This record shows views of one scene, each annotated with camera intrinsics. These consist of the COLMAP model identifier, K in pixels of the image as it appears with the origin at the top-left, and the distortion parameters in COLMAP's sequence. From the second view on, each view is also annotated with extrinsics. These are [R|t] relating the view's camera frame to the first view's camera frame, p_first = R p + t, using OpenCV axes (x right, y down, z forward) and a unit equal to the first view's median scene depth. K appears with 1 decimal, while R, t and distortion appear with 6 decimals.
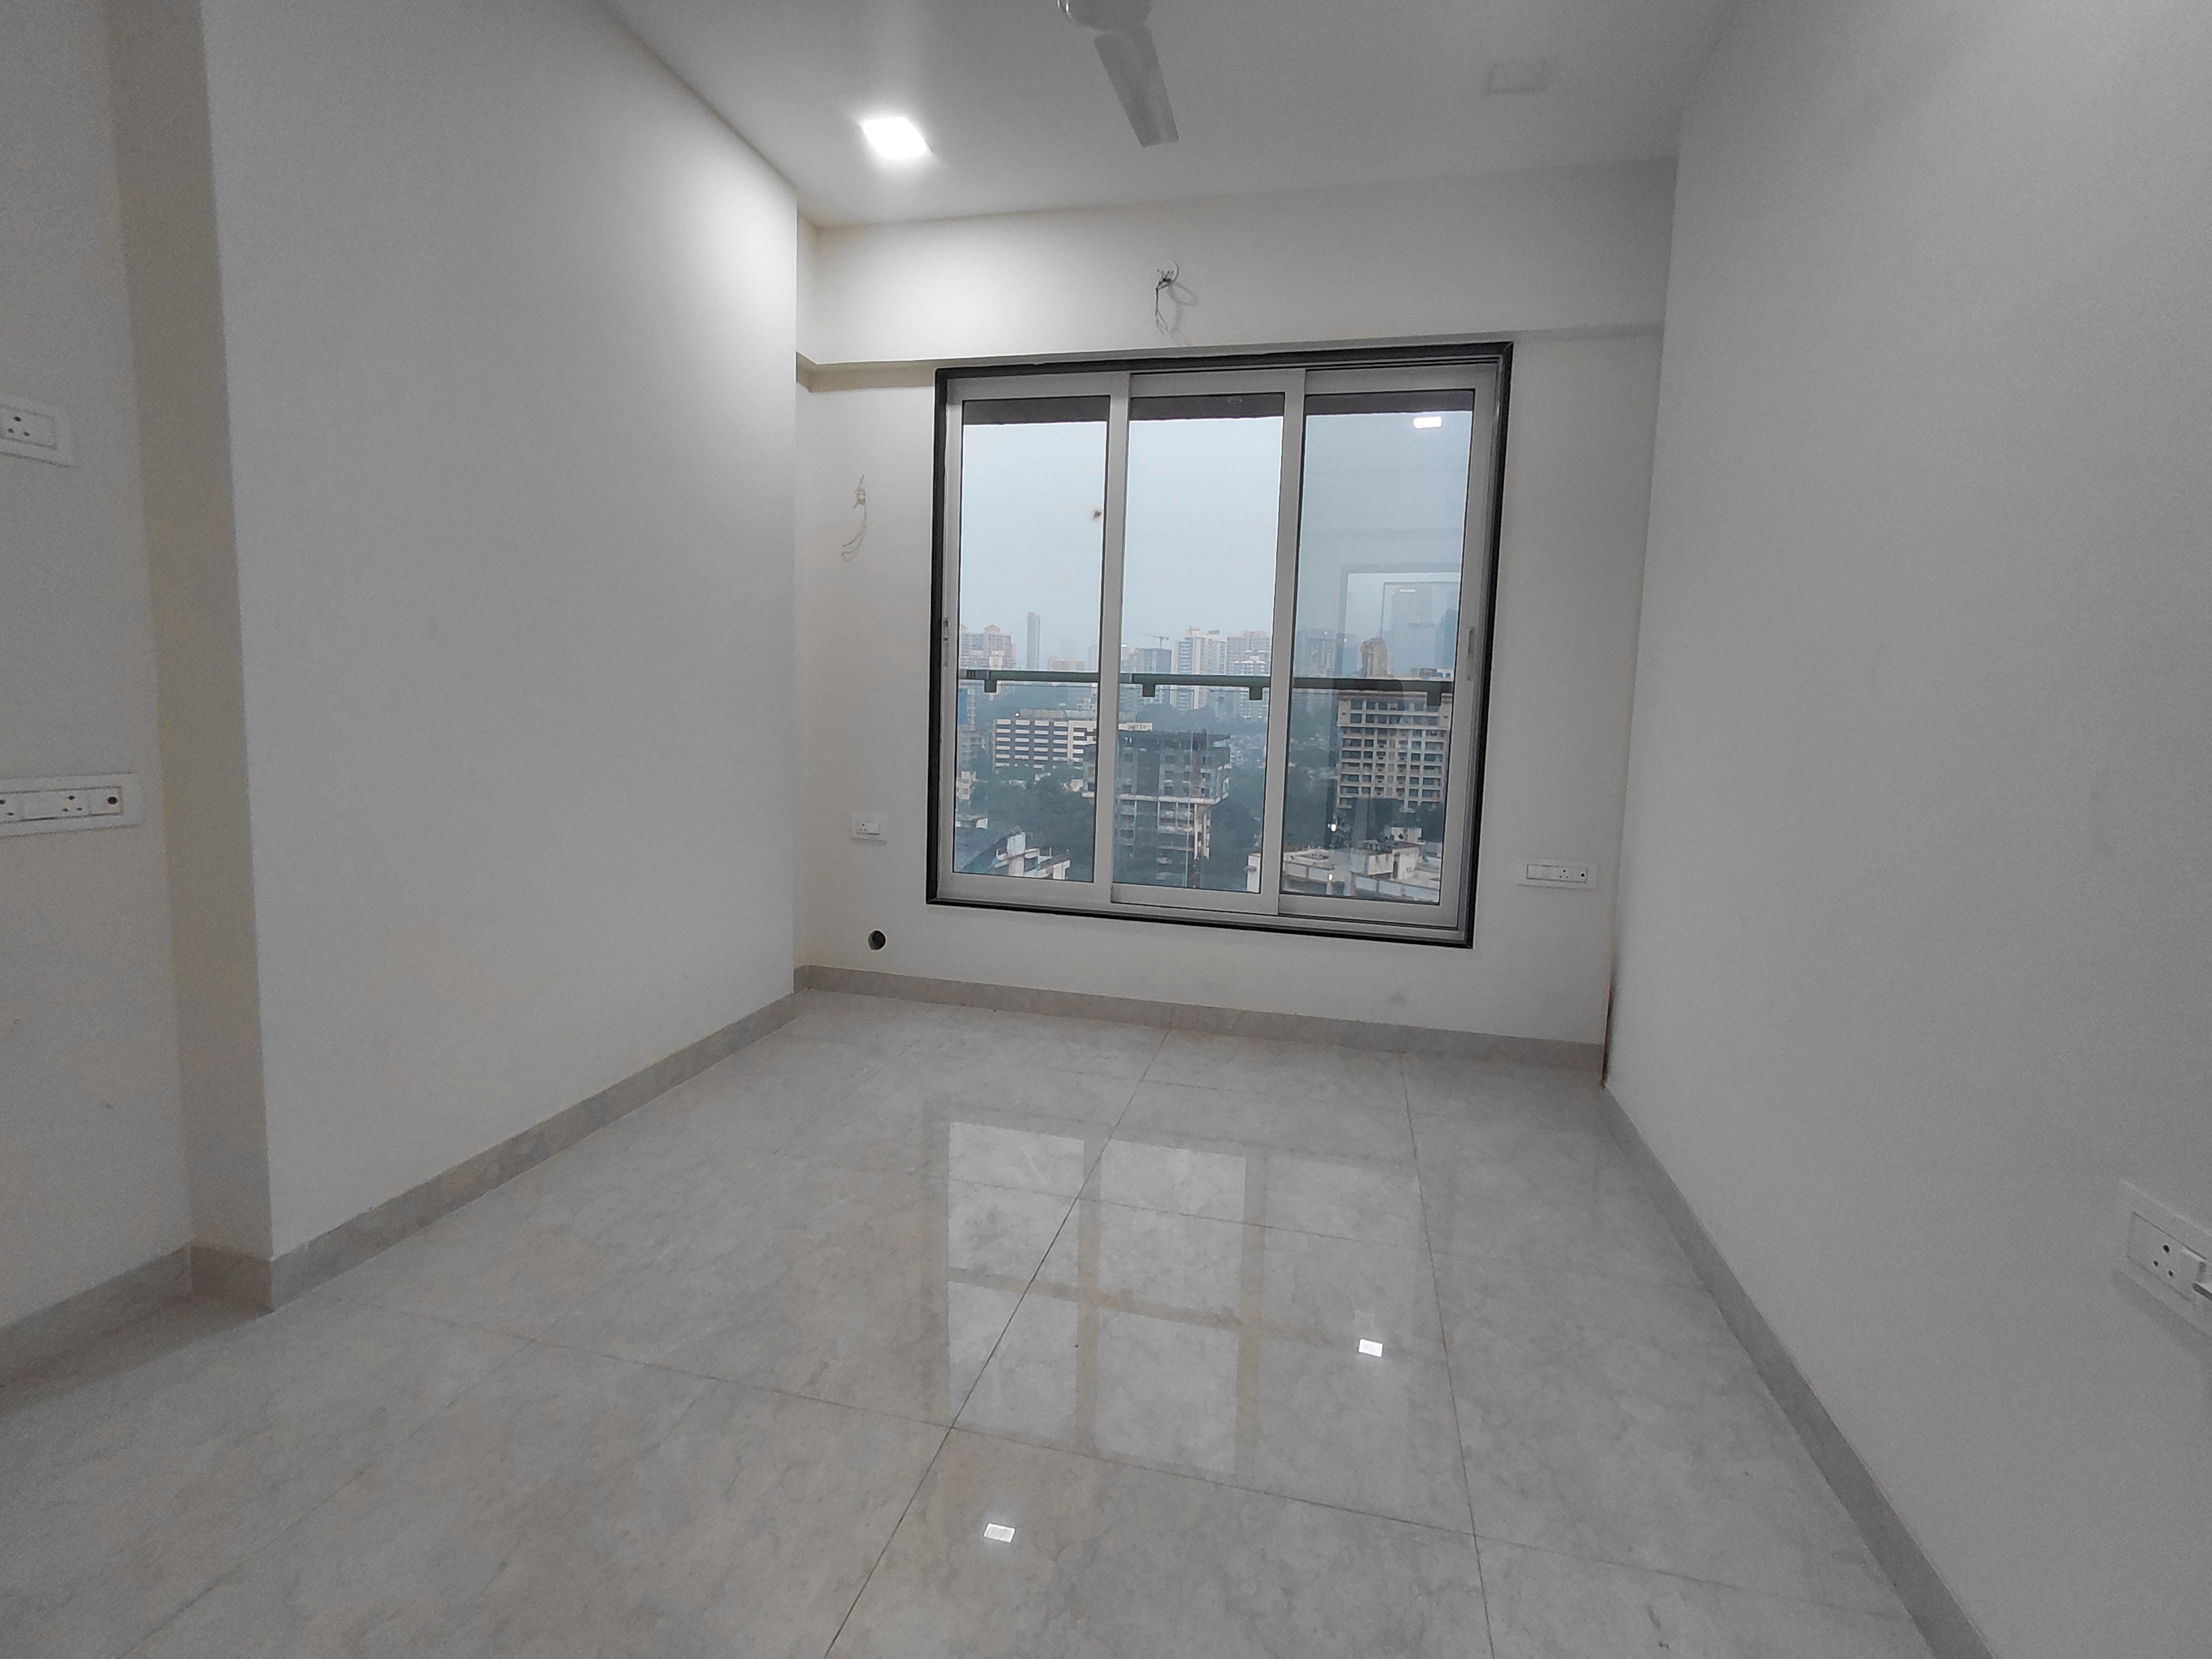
lens RADIAL K [[1030.0, 0, 1108.7], [0, 1030.0, 820.7], [0, 0, 1]] dist [-0.004329, 0.003843]
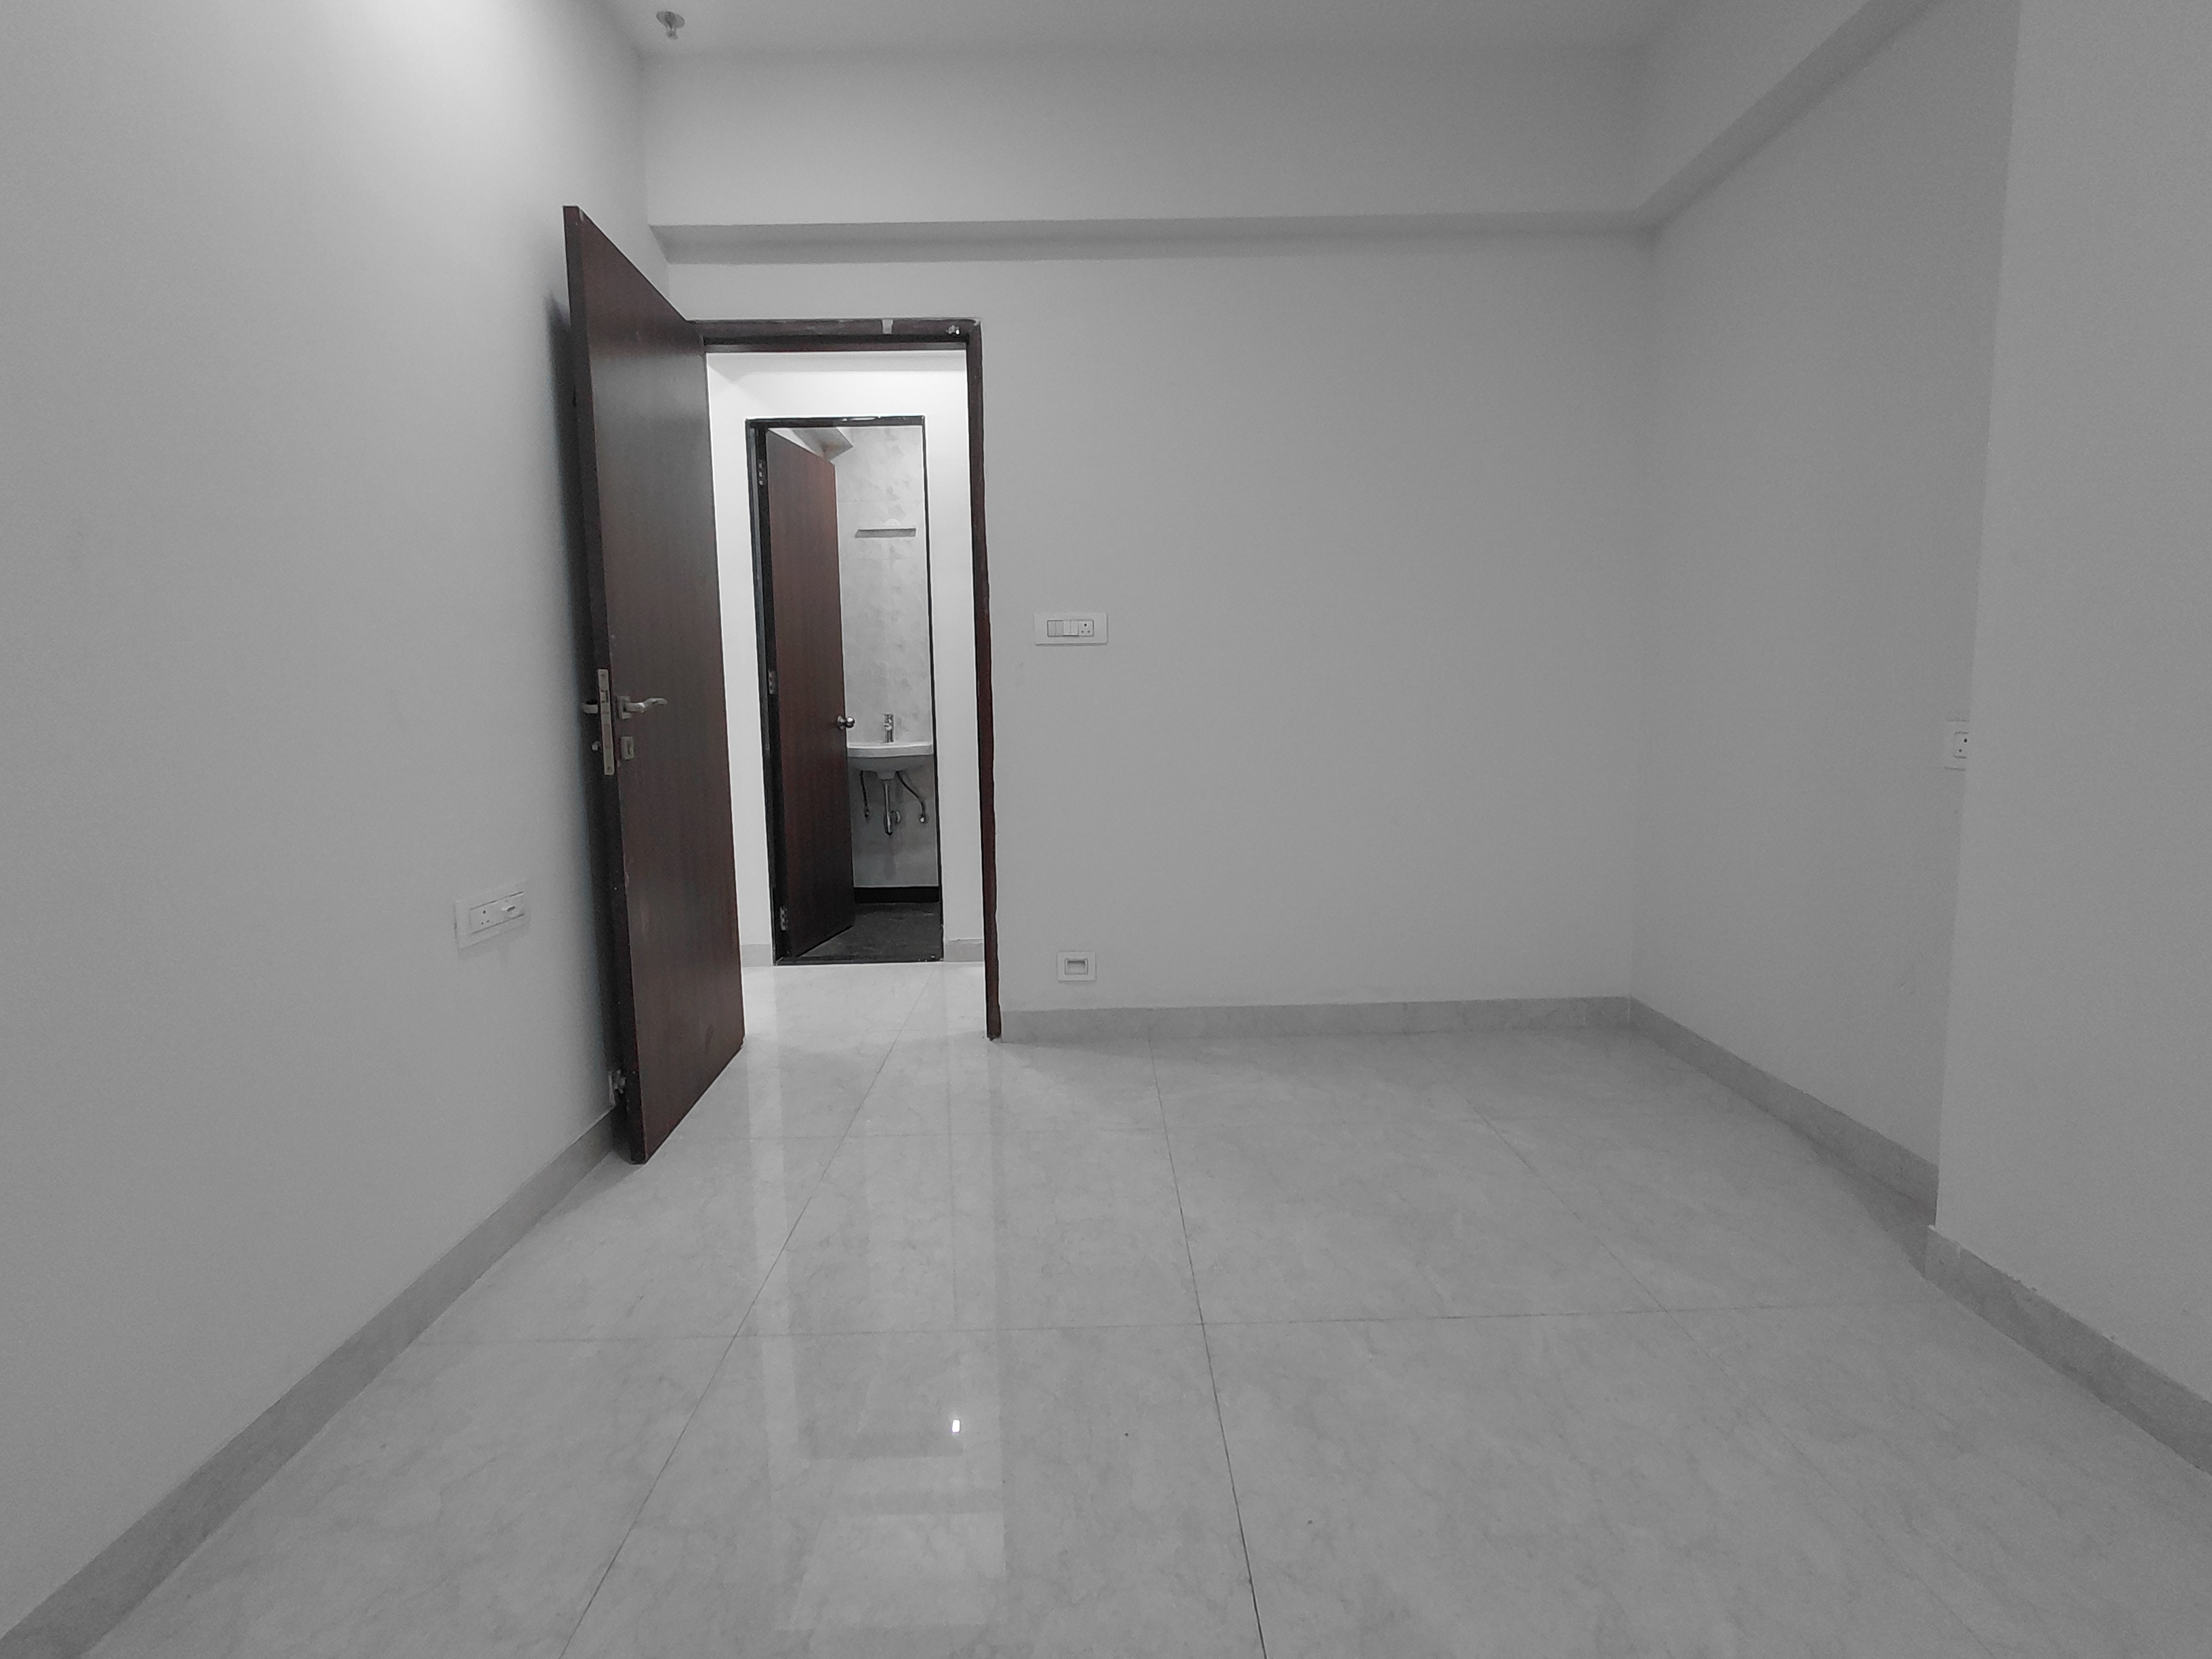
lens RADIAL K [[1030.0, 0, 1109.2], [0, 1030.0, 826.4], [0, 0, 1]] dist [-0.004329, 0.003843]
pose [[-0.967649, 0.019063, -0.251579, 0.075694], [-0.038300, 0.974486, 0.221155, -0.055434], [0.249376, 0.223636, -0.942231, 0.711773]]
